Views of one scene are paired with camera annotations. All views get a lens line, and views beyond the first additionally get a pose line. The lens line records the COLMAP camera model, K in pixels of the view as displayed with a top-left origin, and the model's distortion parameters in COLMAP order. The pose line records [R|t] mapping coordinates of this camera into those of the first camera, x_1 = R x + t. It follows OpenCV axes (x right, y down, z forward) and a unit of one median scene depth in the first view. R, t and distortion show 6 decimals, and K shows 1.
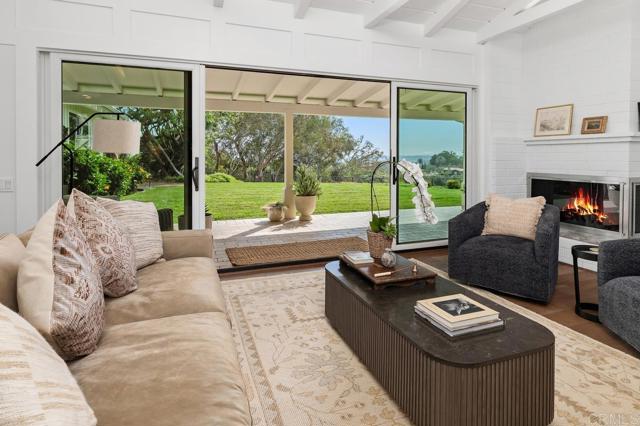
lens RADIAL K [[336.5, 0, 329.7], [0, 336.5, 163.0], [0, 0, 1]] dist [-0.005955, -0.000585]
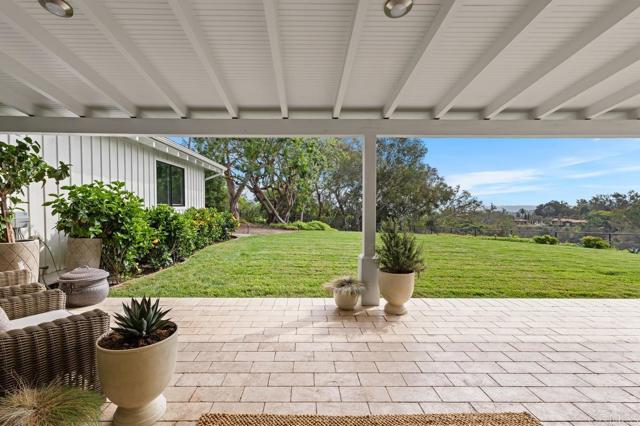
lens RADIAL K [[295.6, 0, 321.7], [0, 295.6, 211.8], [0, 0, 1]] dist [0.004628, 0.002246]
pose [[0.944724, 0.011158, -0.327677, -0.006651], [-0.010741, 0.999938, 0.003080, -0.001906], [0.327691, 0.000610, 0.944785, 0.122917]]
